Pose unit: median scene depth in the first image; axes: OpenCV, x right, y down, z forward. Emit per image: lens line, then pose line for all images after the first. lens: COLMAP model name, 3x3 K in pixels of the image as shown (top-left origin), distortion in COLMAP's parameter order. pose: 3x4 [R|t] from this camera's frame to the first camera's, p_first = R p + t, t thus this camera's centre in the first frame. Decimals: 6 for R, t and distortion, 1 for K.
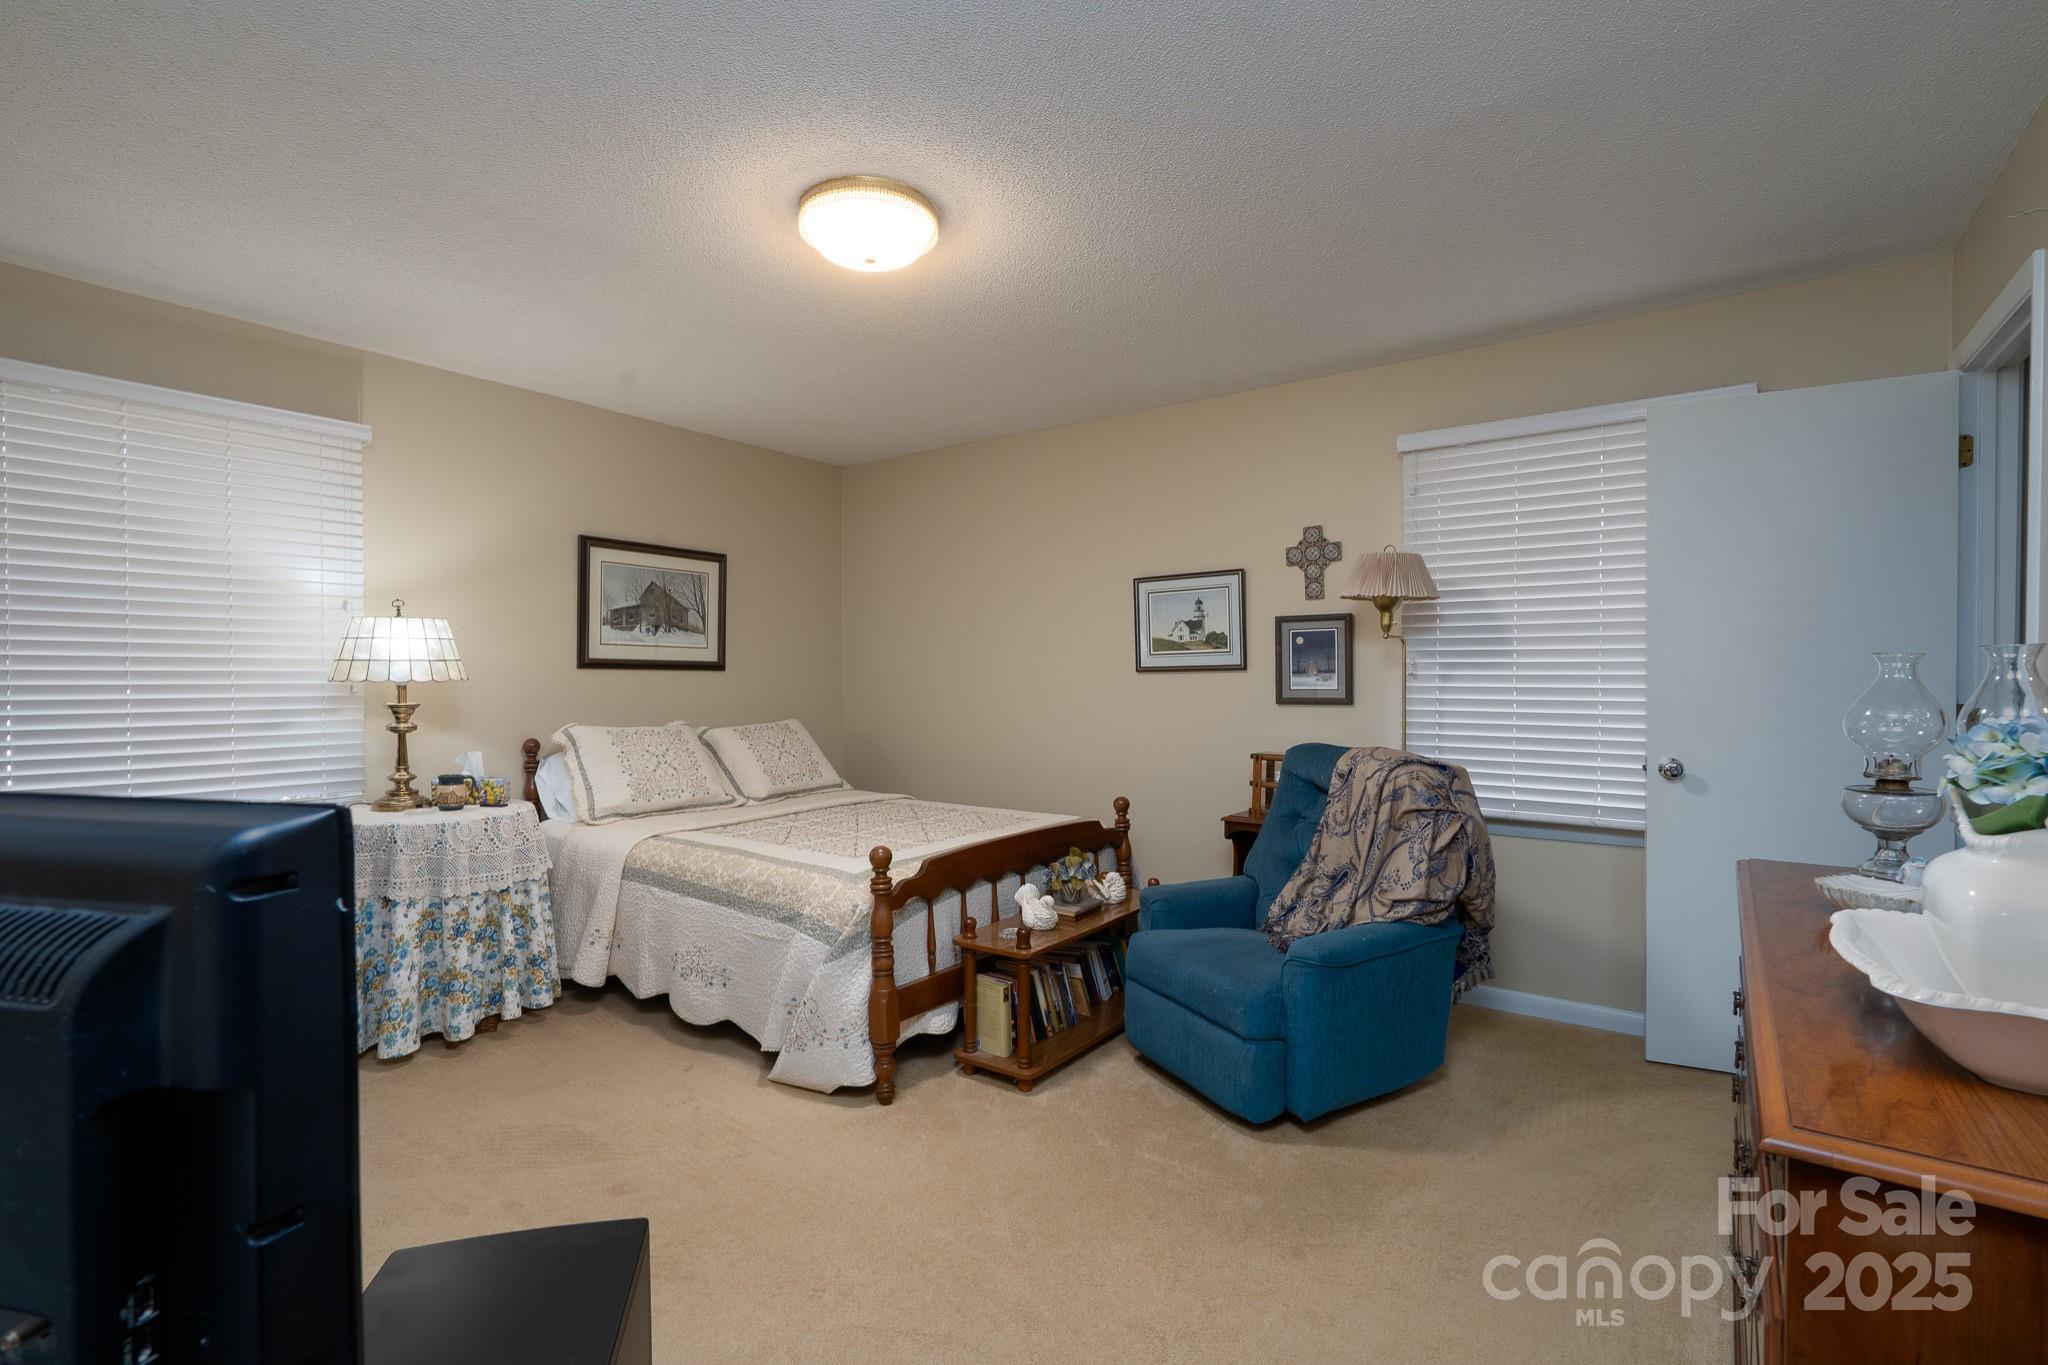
lens RADIAL K [[936.3, 0, 1026.6], [0, 936.3, 691.5], [0, 0, 1]] dist [0.001675, 0.000501]
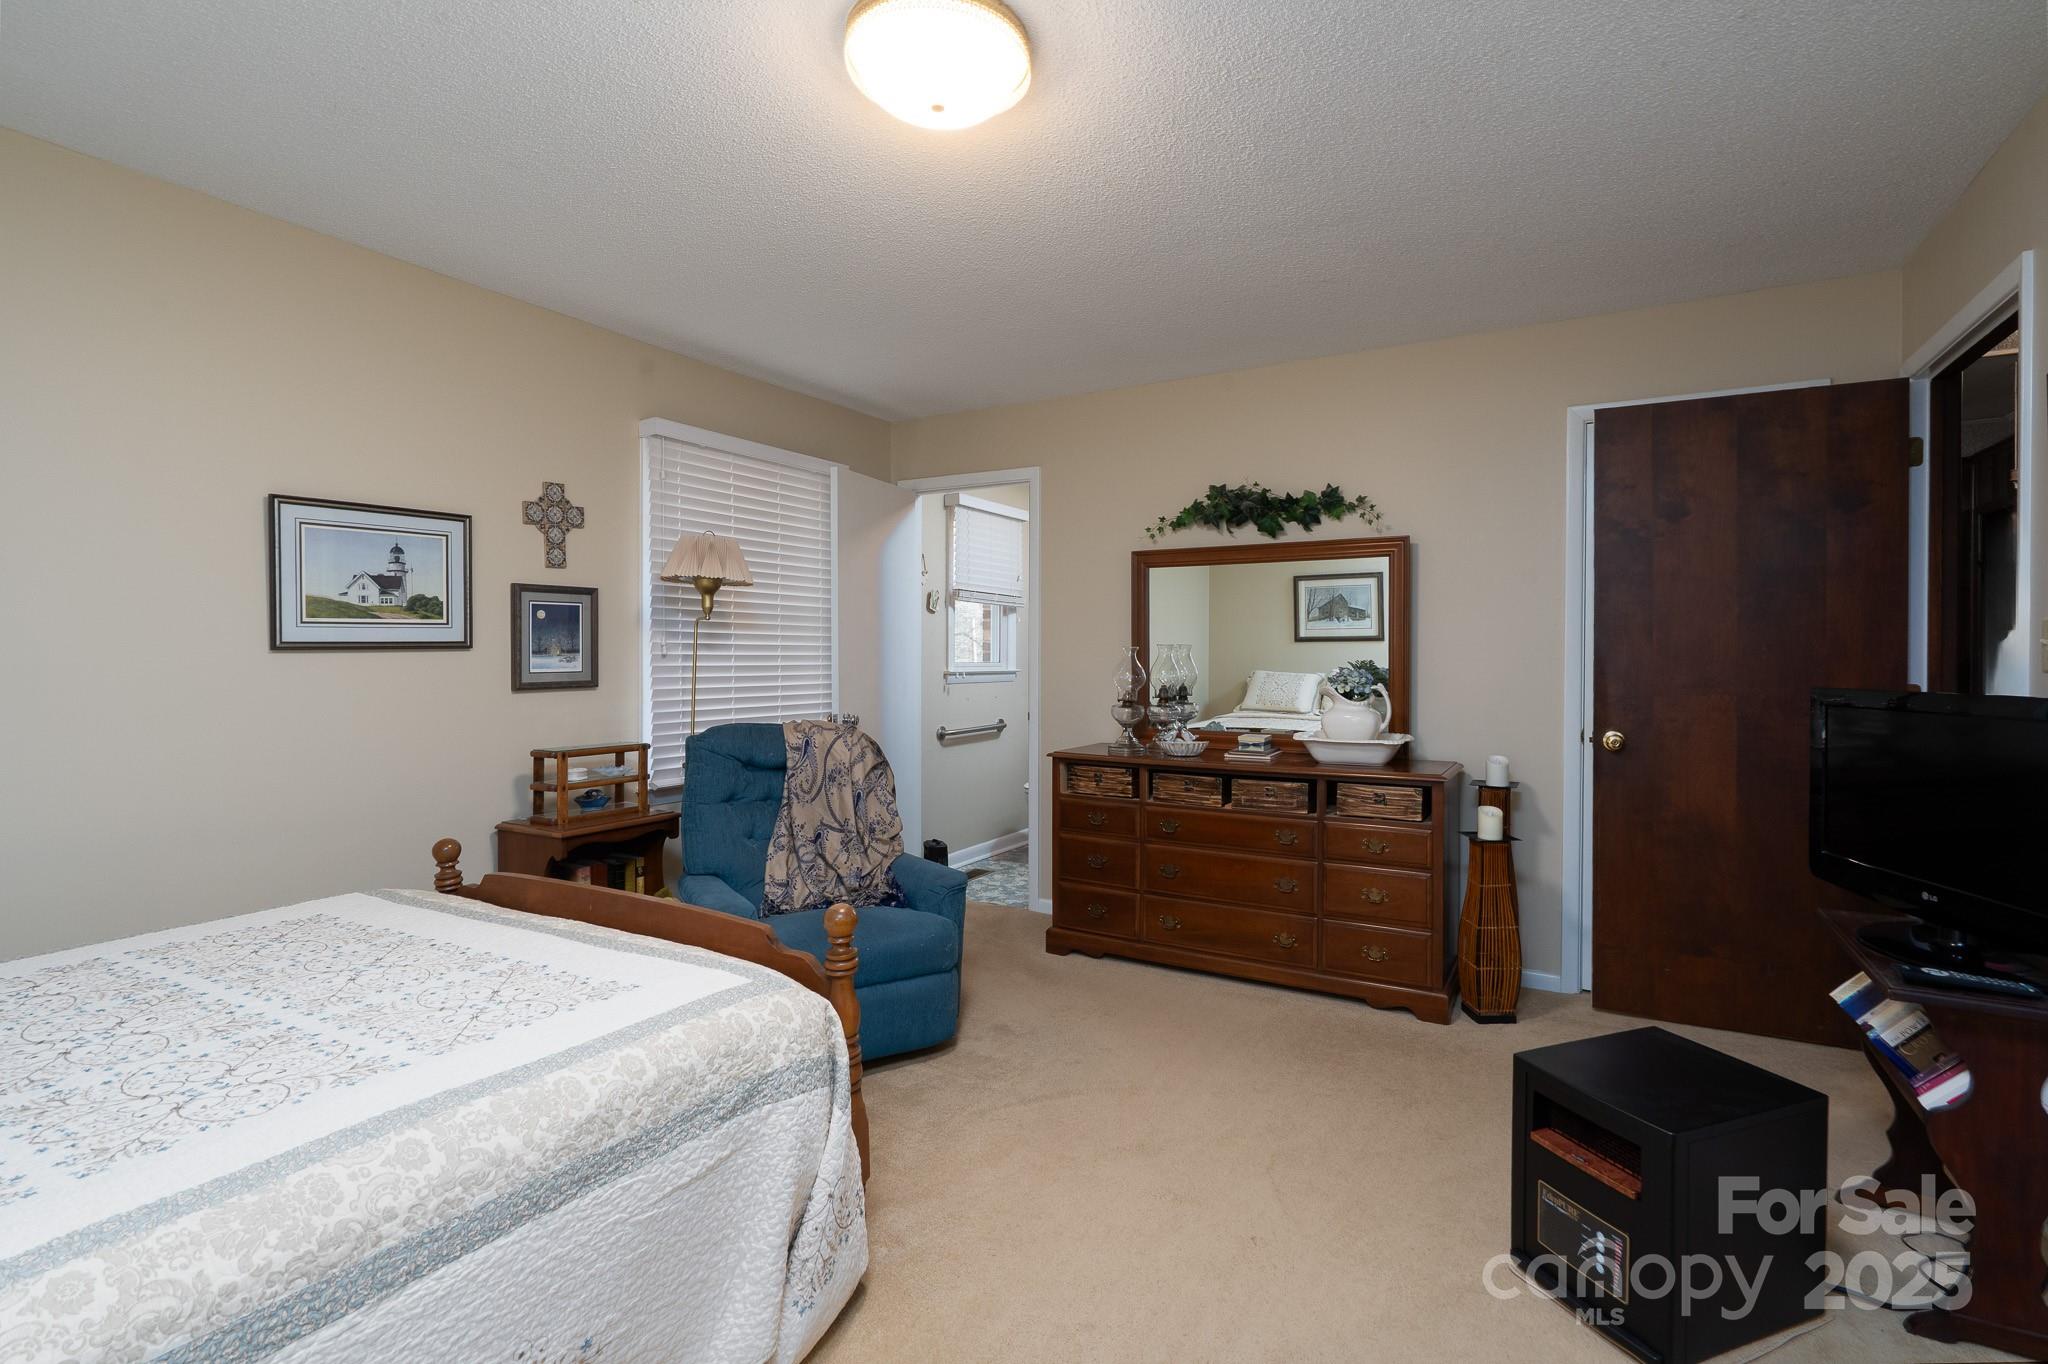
lens RADIAL K [[944.5, 0, 1030.6], [0, 944.5, 662.7], [0, 0, 1]] dist [0.000007, 0.000284]
pose [[-0.101224, -0.008512, 0.994827, -0.595564], [0.016080, 0.999819, 0.010191, -0.012372], [-0.994734, 0.017029, -0.101069, 0.643776]]
